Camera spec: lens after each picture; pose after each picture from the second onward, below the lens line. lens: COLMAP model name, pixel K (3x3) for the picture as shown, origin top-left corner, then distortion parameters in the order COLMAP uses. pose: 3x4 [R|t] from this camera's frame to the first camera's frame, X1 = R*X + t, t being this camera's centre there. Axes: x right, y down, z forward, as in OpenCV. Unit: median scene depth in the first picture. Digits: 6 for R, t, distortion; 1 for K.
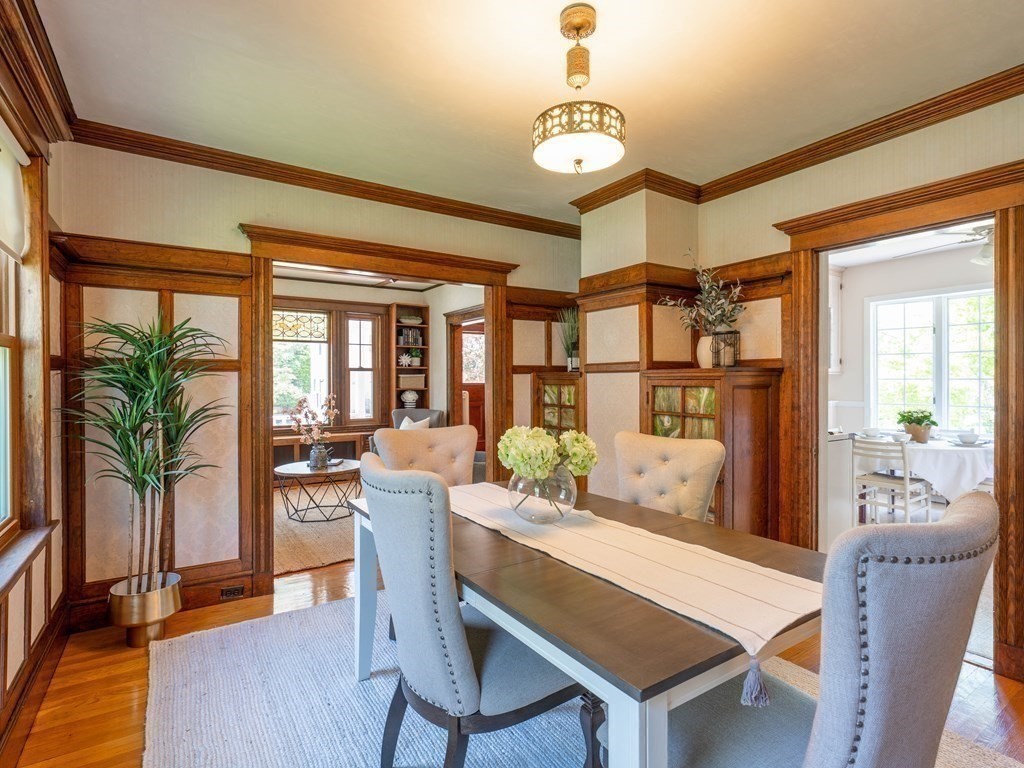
lens RADIAL K [[519.2, 0, 511.1], [0, 519.2, 380.4], [0, 0, 1]] dist [0.005500, 0.000864]
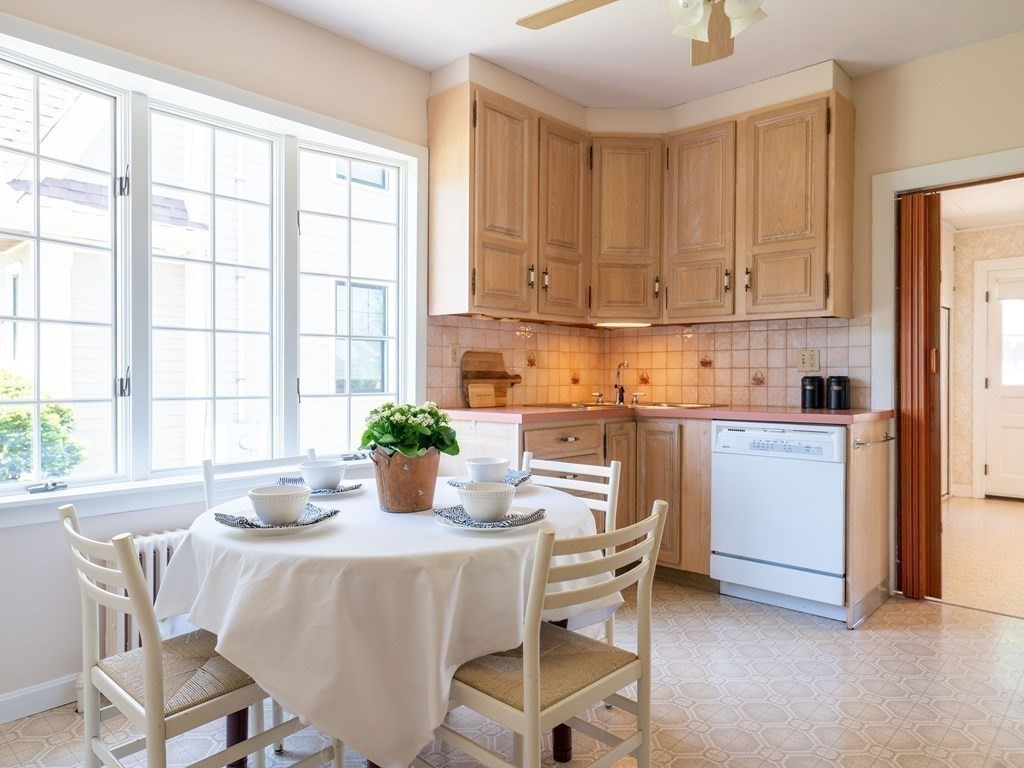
lens RADIAL K [[669.2, 0, 517.6], [0, 669.2, 382.4], [0, 0, 1]] dist [-0.003521, -0.005110]
pose [[-0.238142, -0.006298, 0.971210, 0.389291], [0.001514, 0.999975, 0.006856, 0.041878], [-0.971229, 0.003103, -0.238126, 1.048471]]
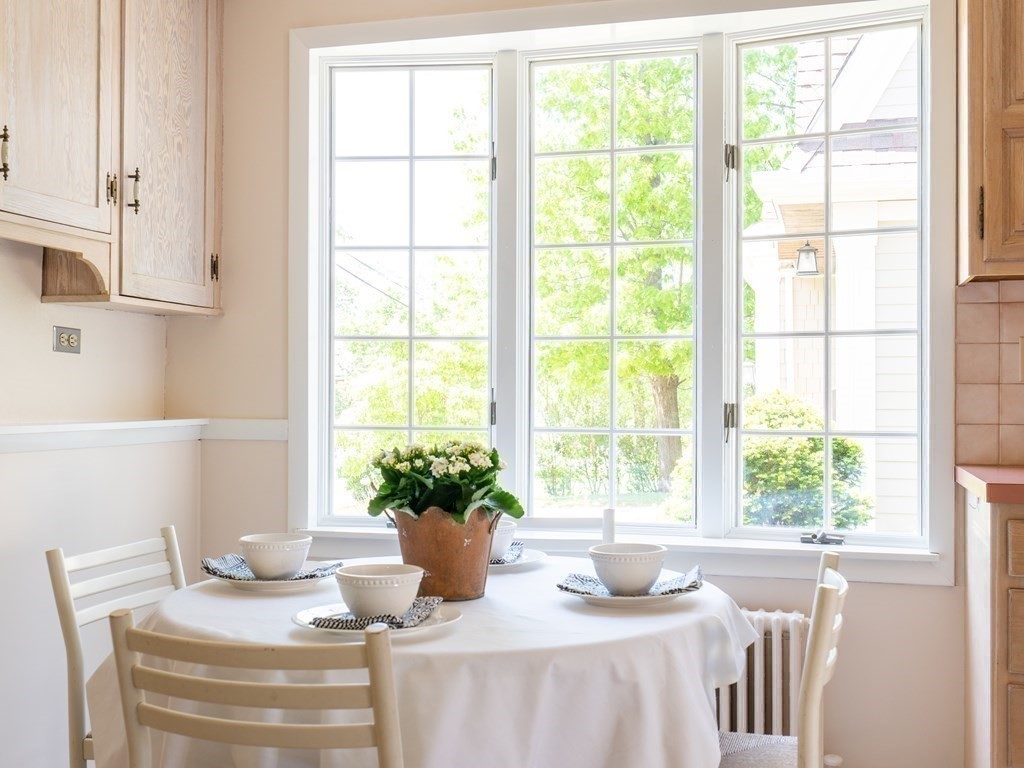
lens RADIAL K [[1156.9, 0, 508.4], [0, 1156.9, 390.3], [0, 0, 1]] dist [-0.007533, 0.000000]
pose [[0.754701, 0.007050, 0.656031, 0.495957], [-0.003068, 0.999969, -0.007216, 0.038927], [-0.656062, 0.003433, 0.754699, 0.635932]]
